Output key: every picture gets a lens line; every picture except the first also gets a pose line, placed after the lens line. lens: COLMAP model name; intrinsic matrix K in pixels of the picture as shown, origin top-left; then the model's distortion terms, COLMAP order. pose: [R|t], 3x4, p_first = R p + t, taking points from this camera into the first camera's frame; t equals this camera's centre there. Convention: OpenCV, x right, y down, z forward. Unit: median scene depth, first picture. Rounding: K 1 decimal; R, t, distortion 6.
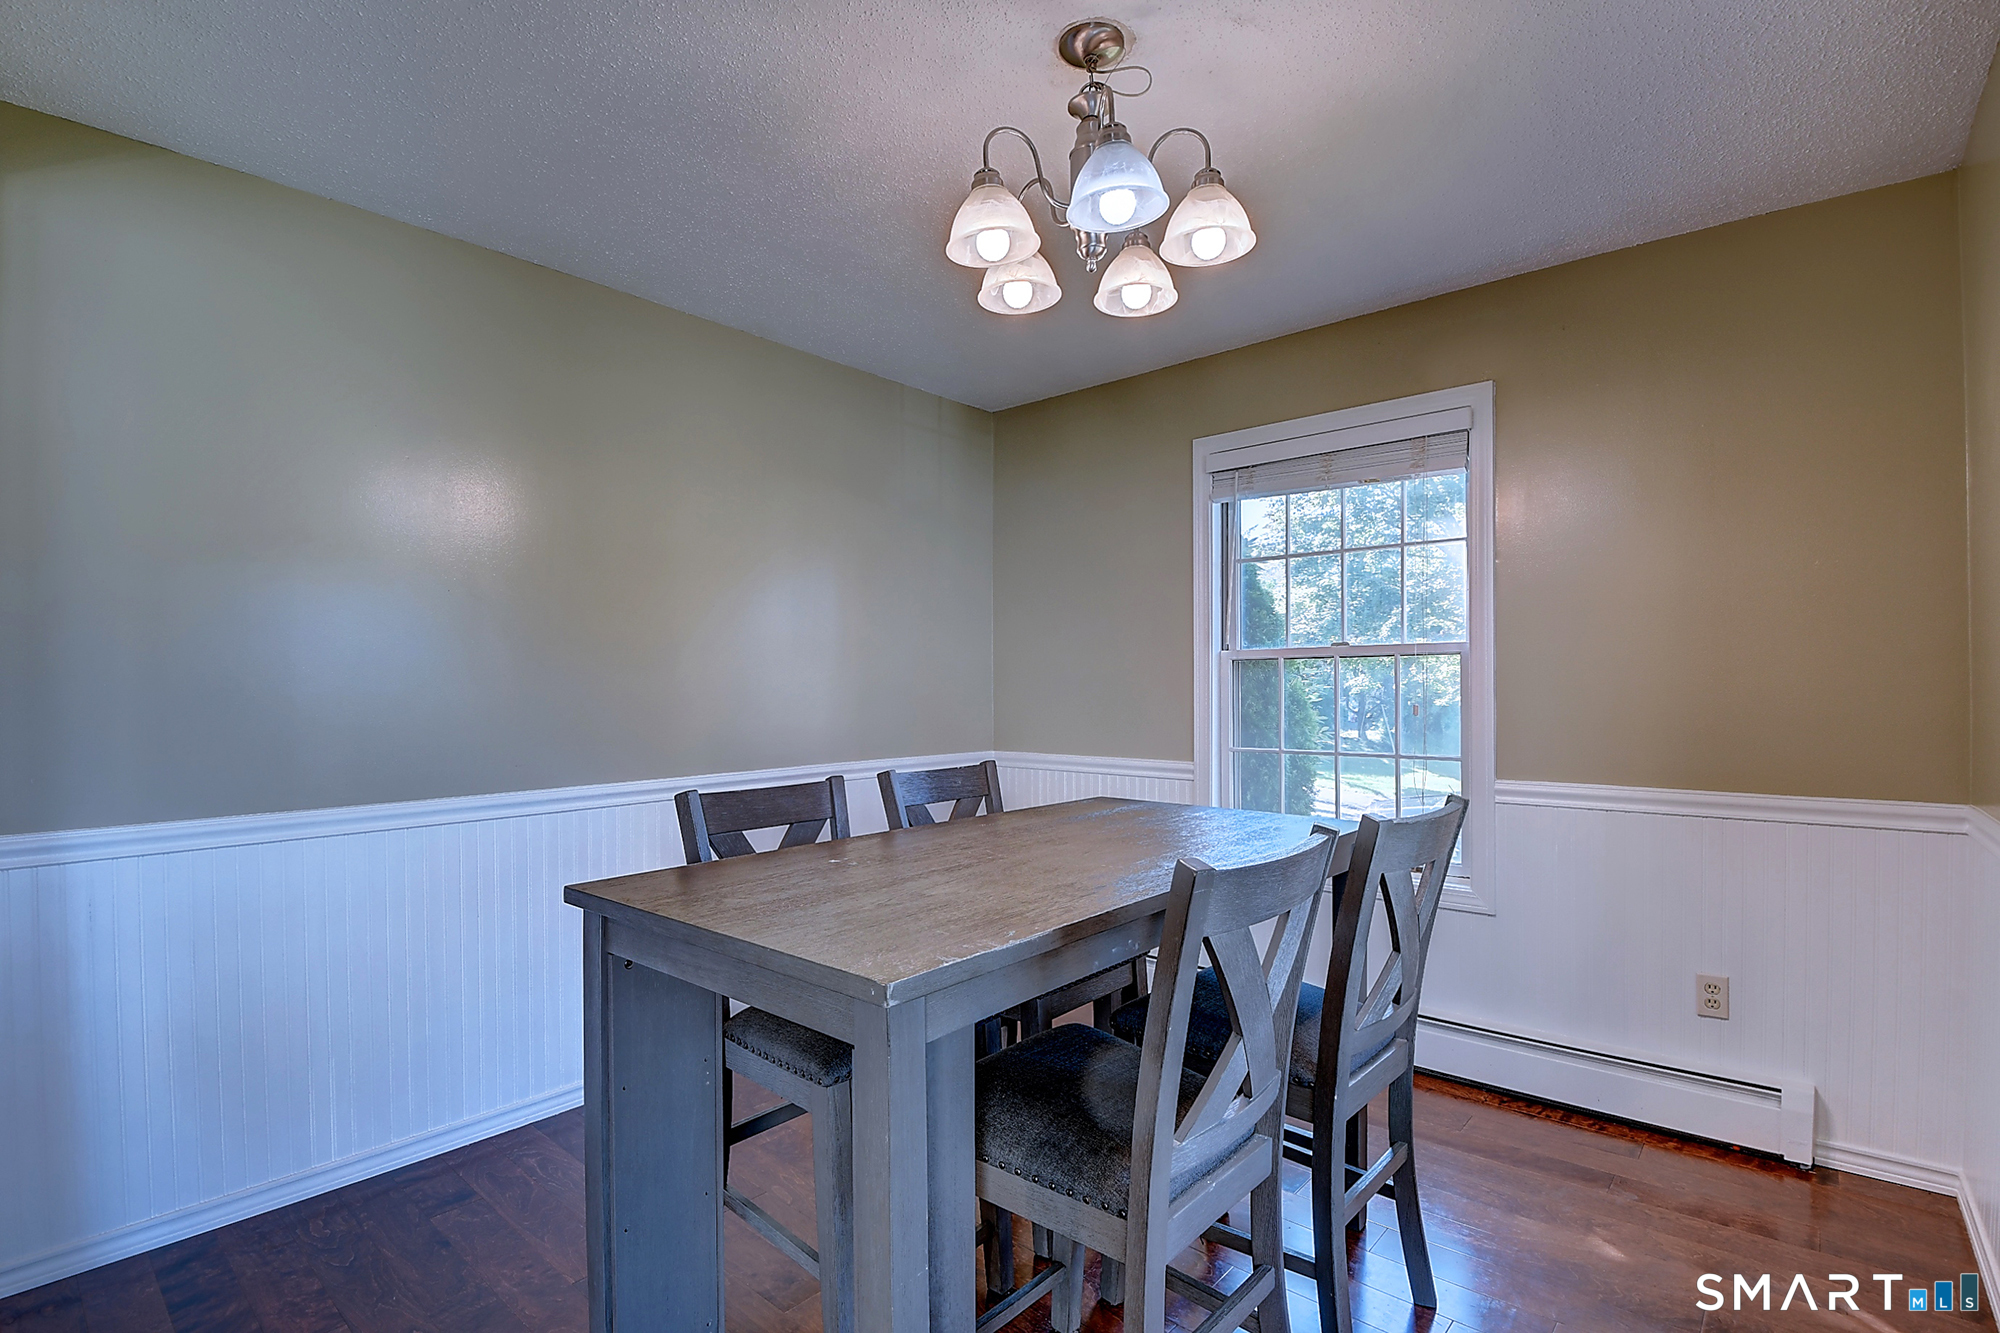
lens RADIAL K [[939.8, 0, 983.7], [0, 939.8, 679.2], [0, 0, 1]] dist [-0.003968, -0.012412]
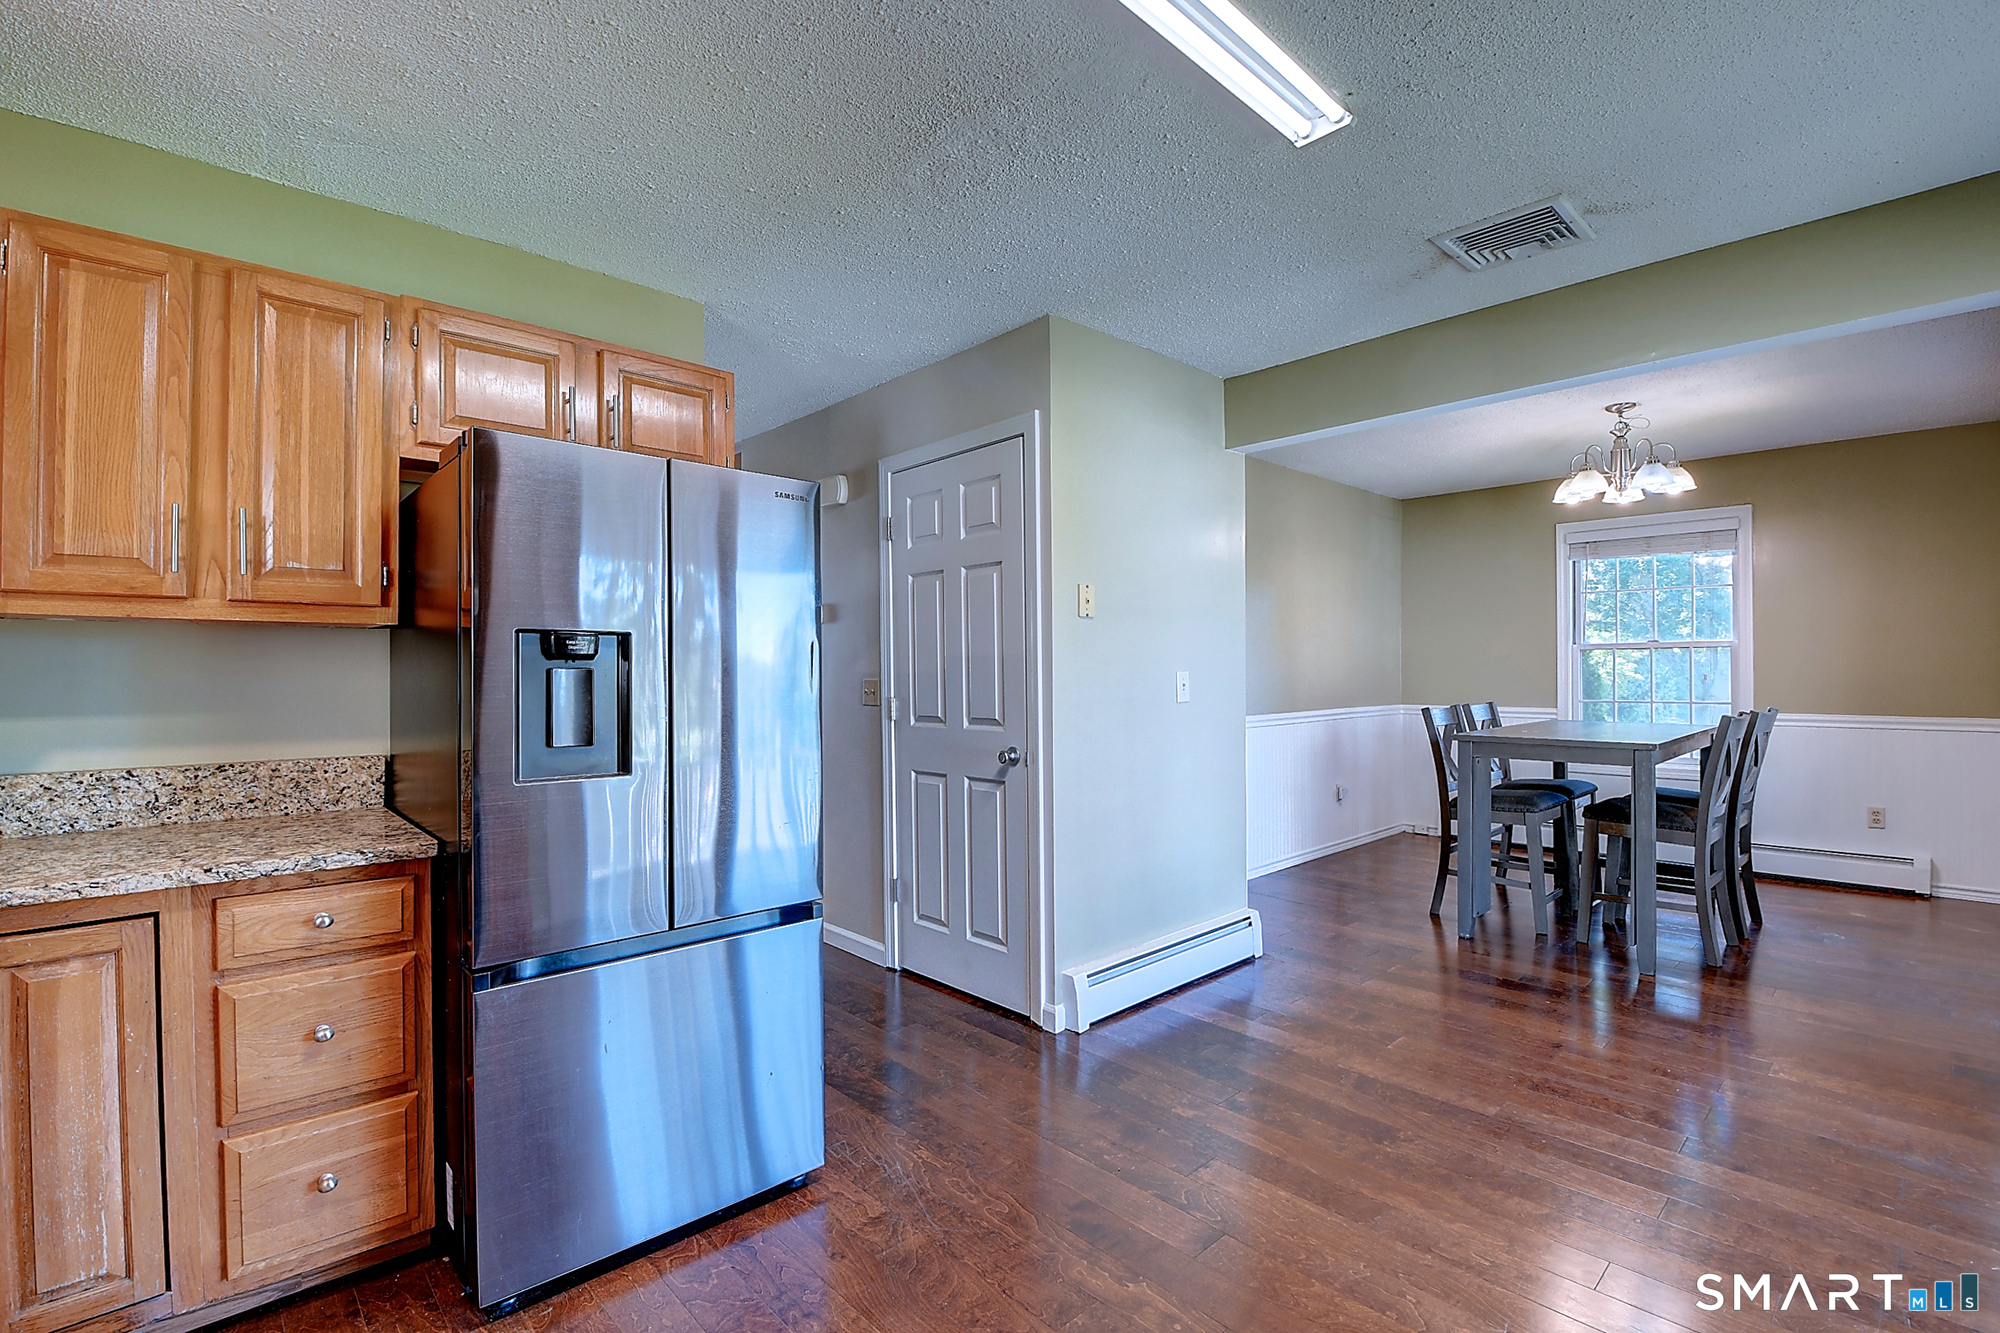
lens RADIAL K [[890.4, 0, 1008.6], [0, 890.4, 673.6], [0, 0, 1]] dist [-0.004467, -0.011490]
pose [[0.994863, -0.001568, -0.101221, -0.744471], [0.002809, 0.999923, 0.012119, 0.000186], [0.101194, -0.012341, 0.994790, -0.899320]]
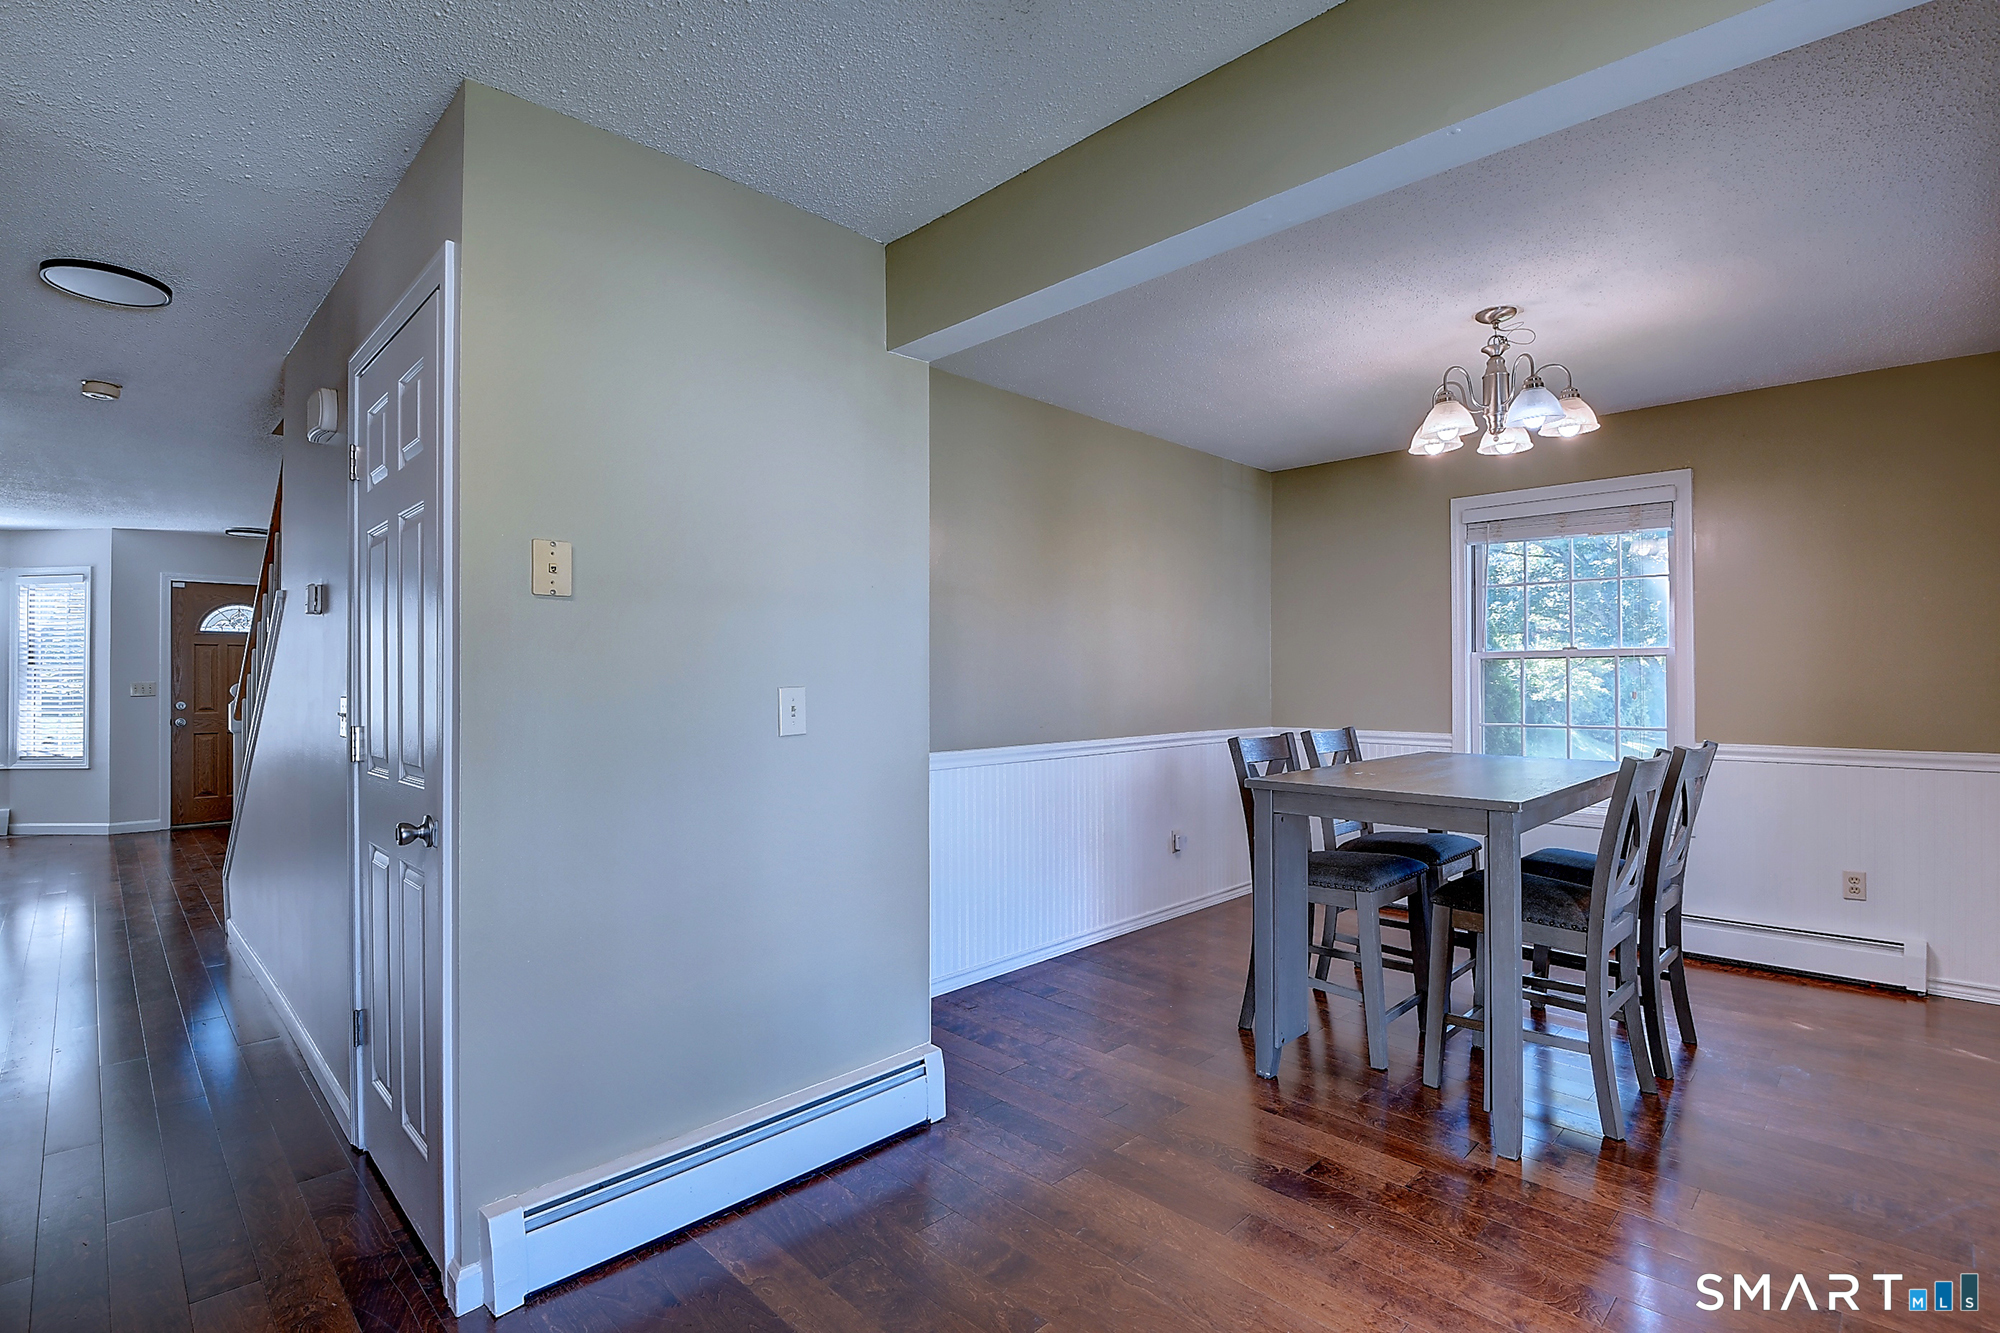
lens RADIAL K [[939.8, 0, 990.2], [0, 939.8, 671.8], [0, 0, 1]] dist [-0.003968, -0.012412]
pose [[0.997597, 0.001116, -0.069274, -0.423092], [-0.001219, 0.999998, -0.001436, 0.000268], [0.069272, 0.001517, 0.997597, -0.499184]]
